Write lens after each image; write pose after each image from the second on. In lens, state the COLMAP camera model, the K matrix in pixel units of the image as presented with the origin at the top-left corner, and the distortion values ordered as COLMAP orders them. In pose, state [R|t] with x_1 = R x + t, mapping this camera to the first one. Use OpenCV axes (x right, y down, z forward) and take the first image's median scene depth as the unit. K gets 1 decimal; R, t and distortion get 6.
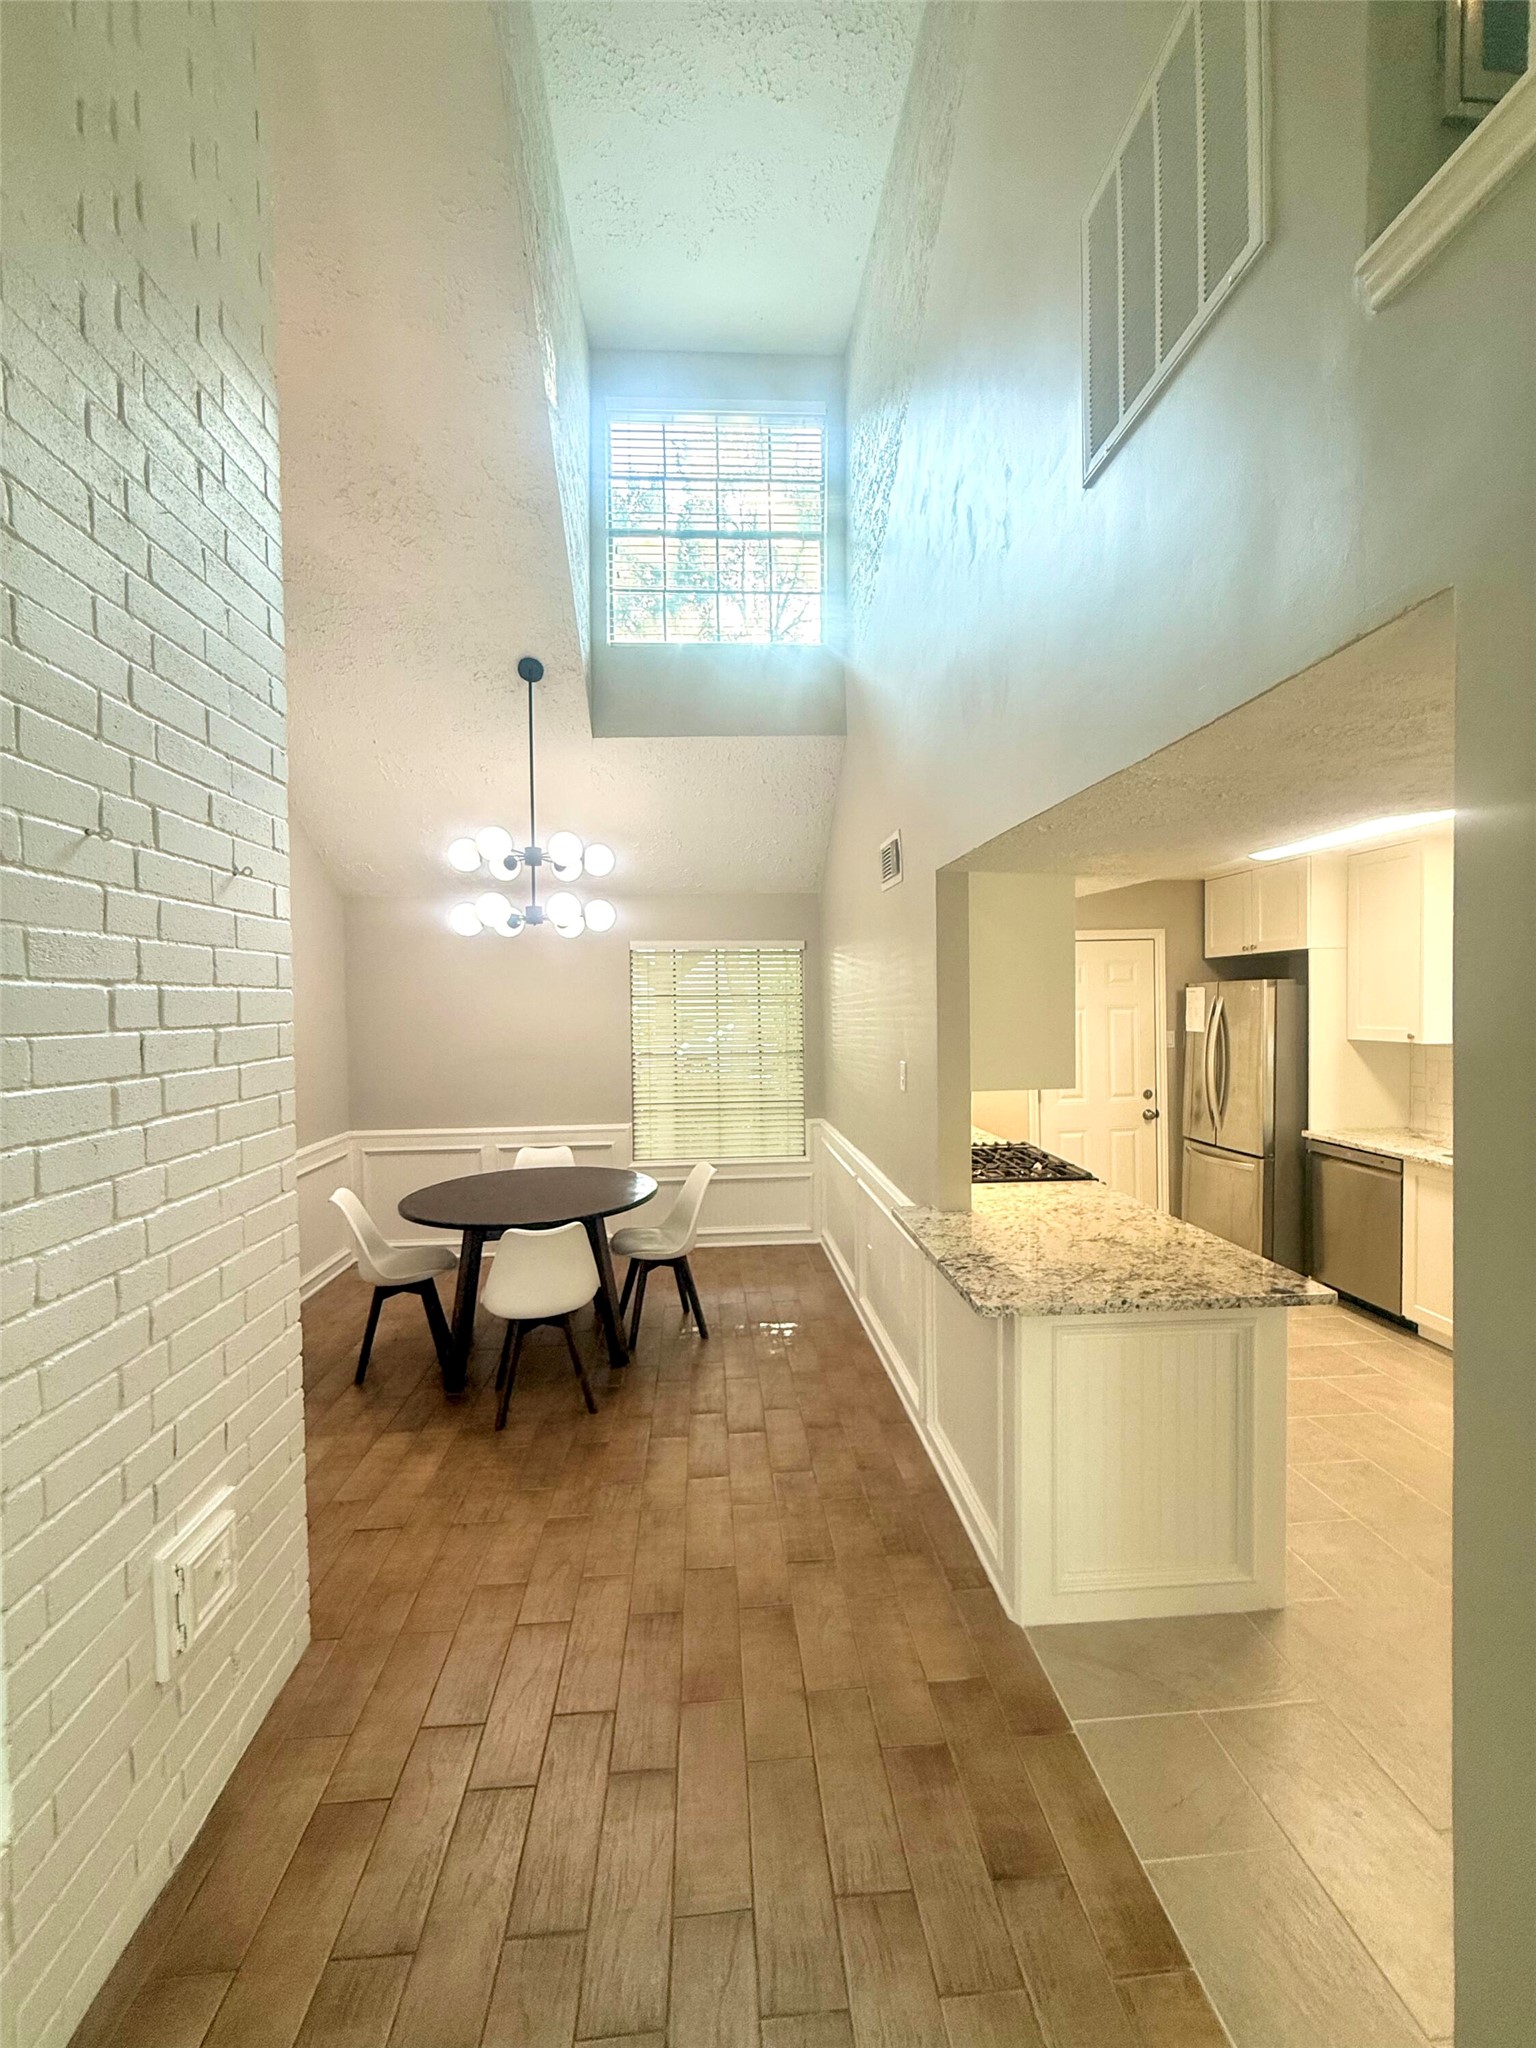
lens RADIAL K [[816.0, 0, 768.5], [0, 816.0, 1019.3], [0, 0, 1]] dist [-0.000705, 0.000286]
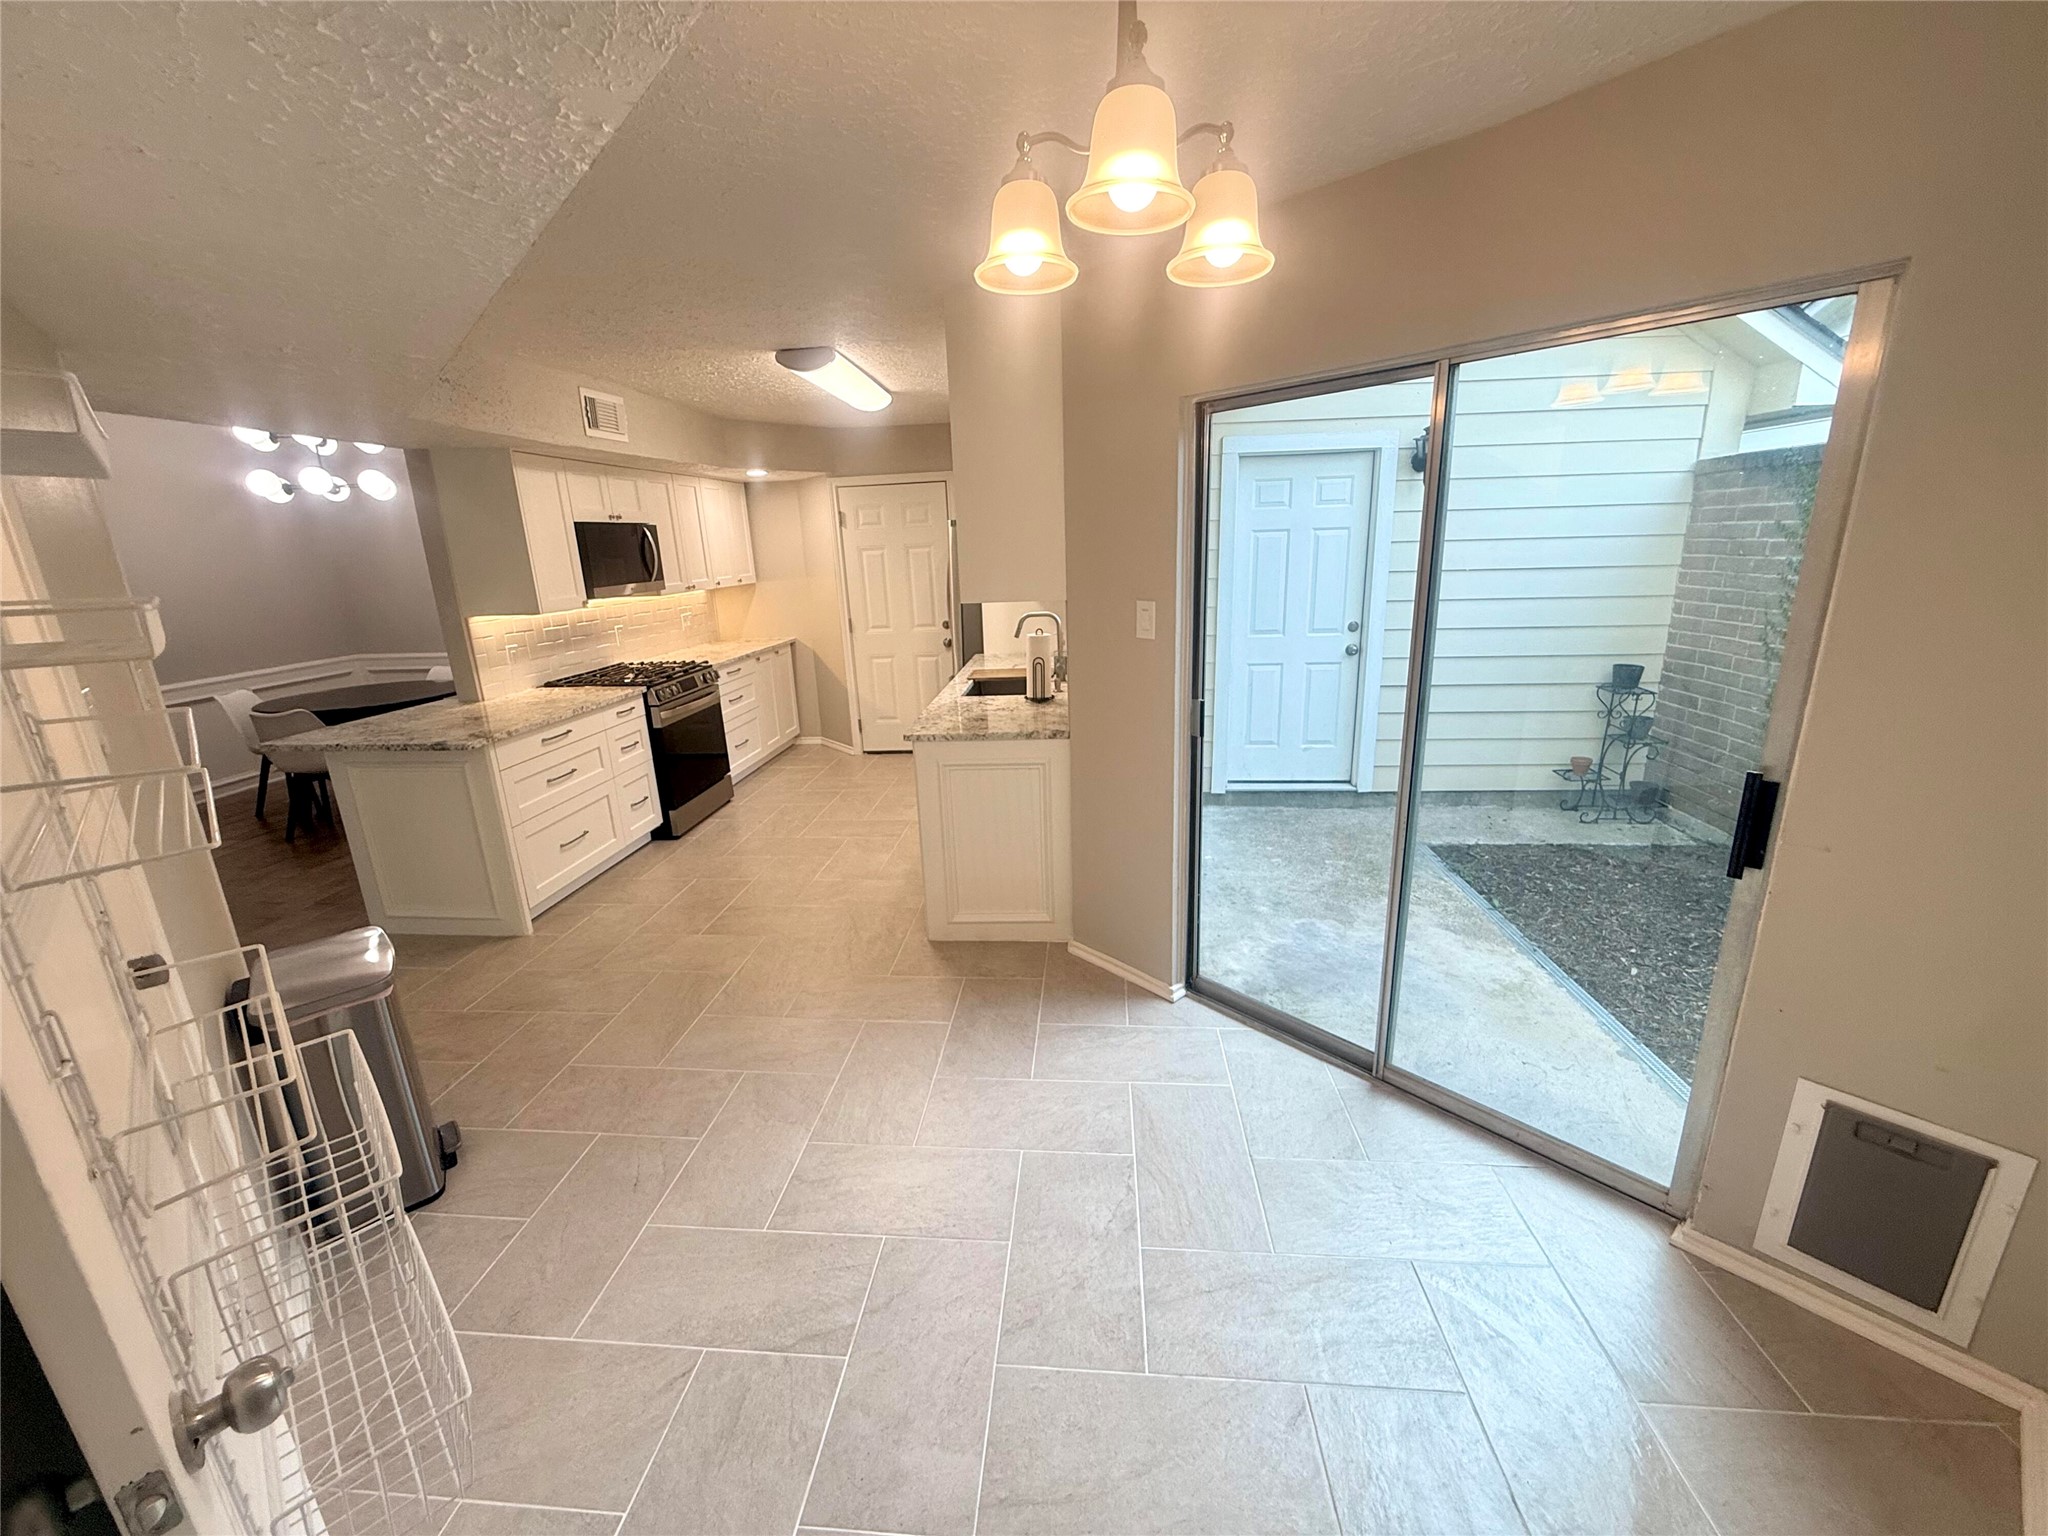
lens RADIAL K [[816.0, 0, 1021.1], [0, 816.0, 770.3], [0, 0, 1]] dist [-0.000705, 0.000286]
pose [[0.985355, 0.027926, -0.168214, 1.005958], [0.015328, 0.967998, 0.250488, 0.005931], [0.169826, -0.249398, 0.953394, -0.160376]]
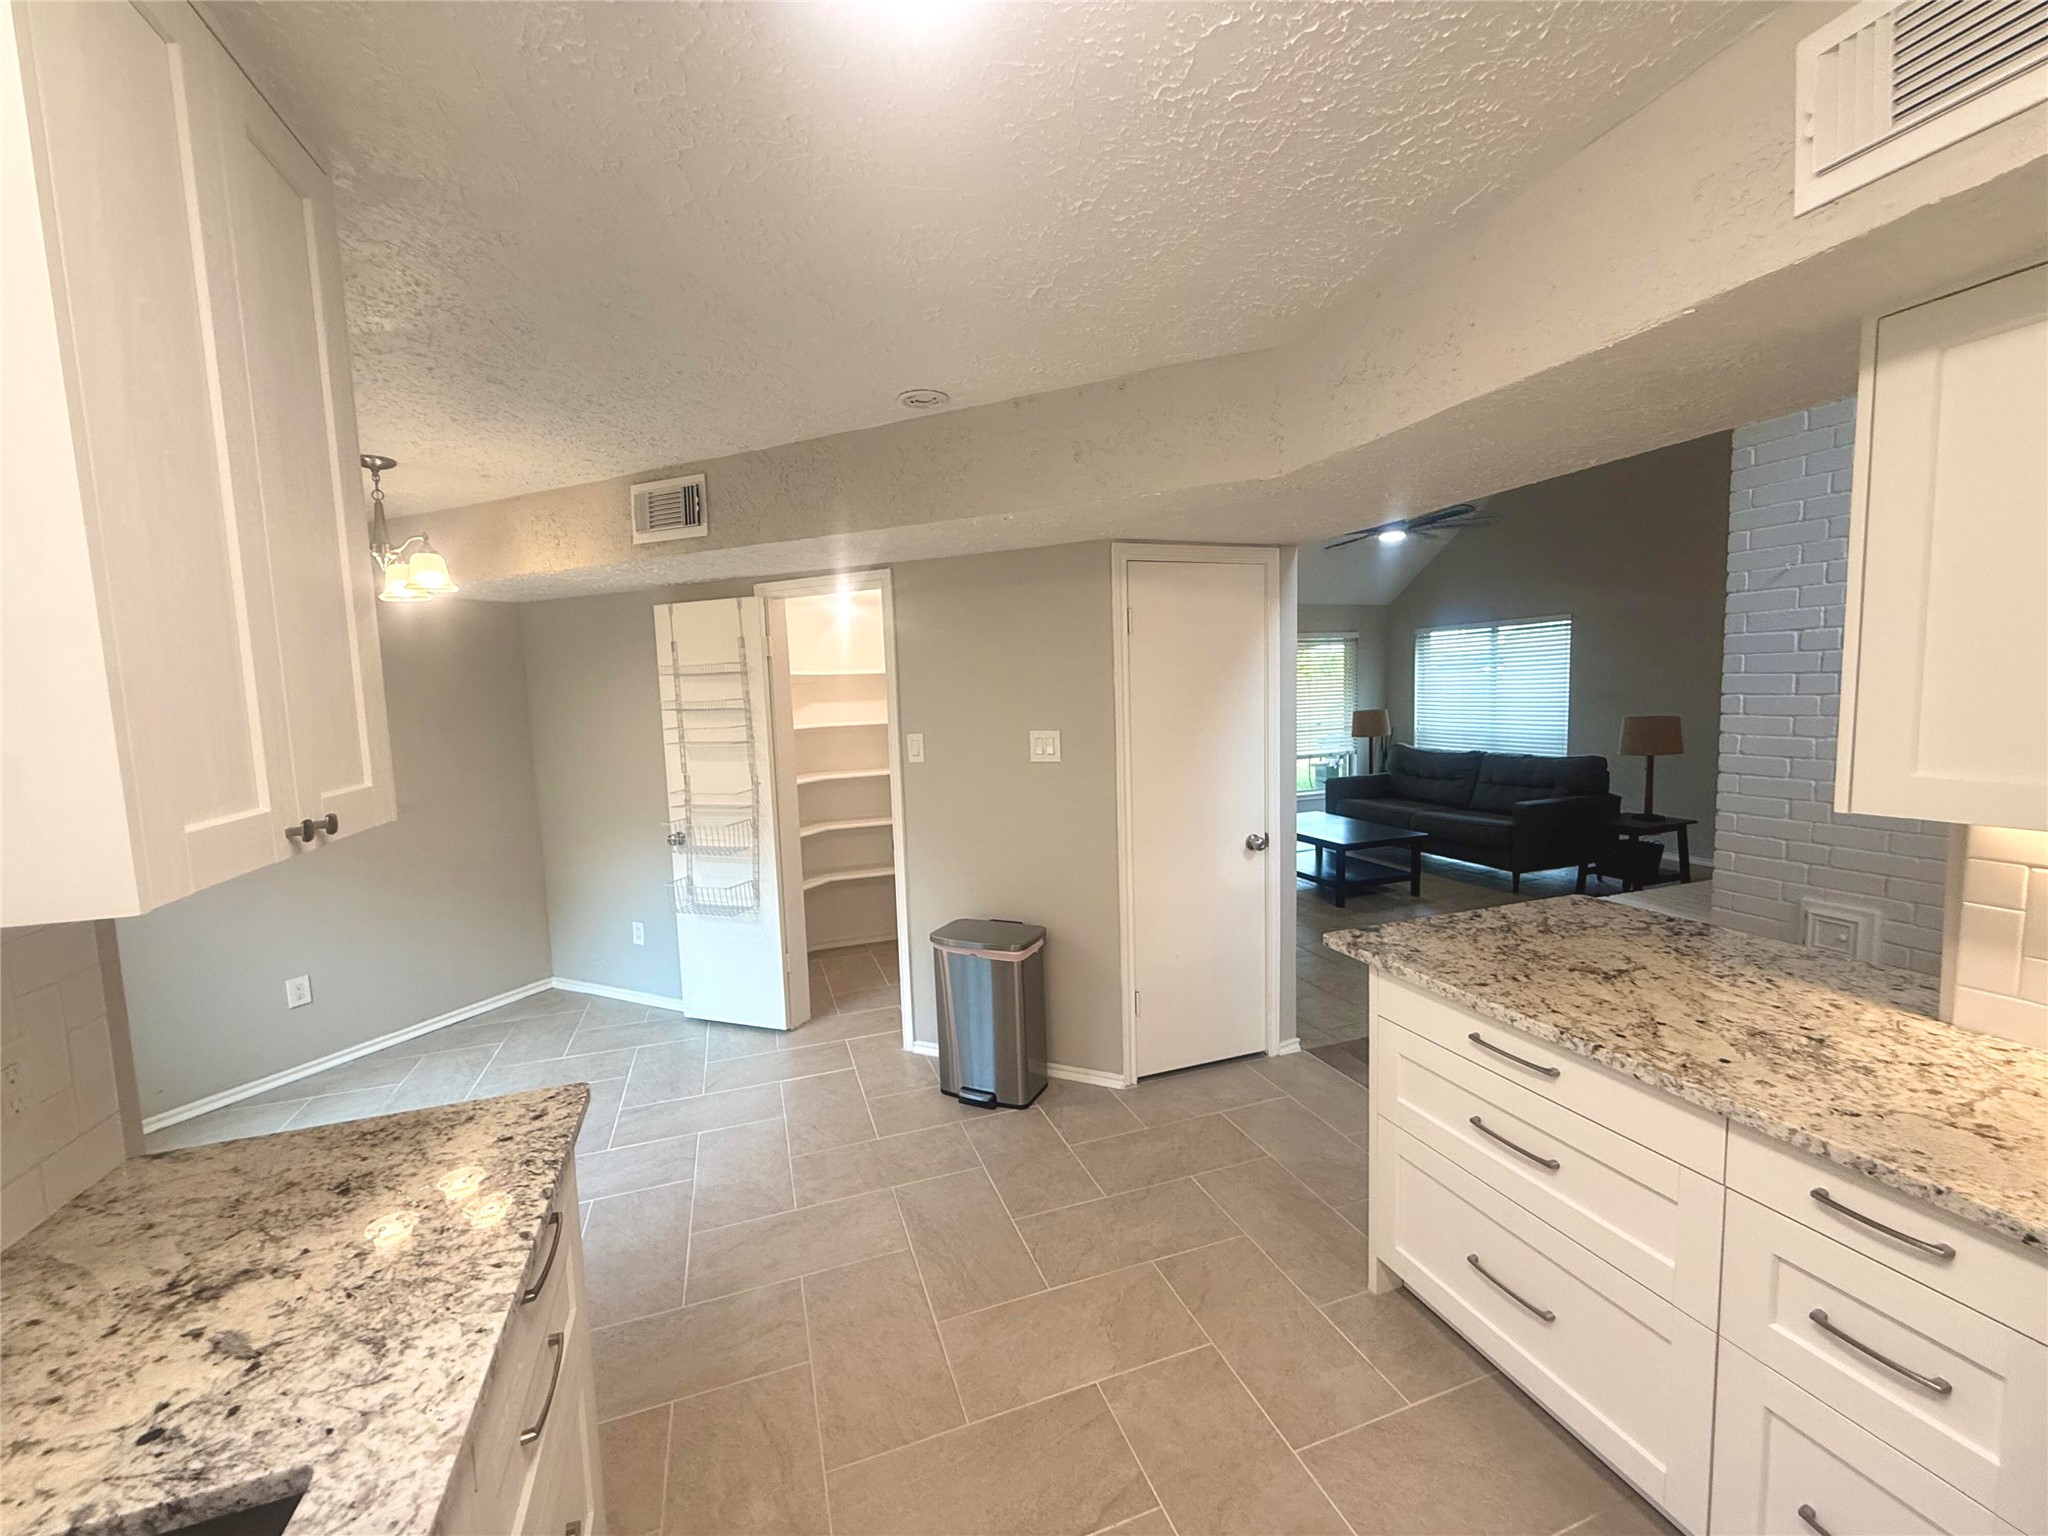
lens RADIAL K [[816.0, 0, 1019.3], [0, 816.0, 770.8], [0, 0, 1]] dist [-0.000705, 0.000286]
pose [[-0.967597, 0.070239, -0.242535, 0.658621], [0.041393, 0.991660, 0.122050, -0.007683], [0.249085, 0.108056, -0.962435, 0.946271]]
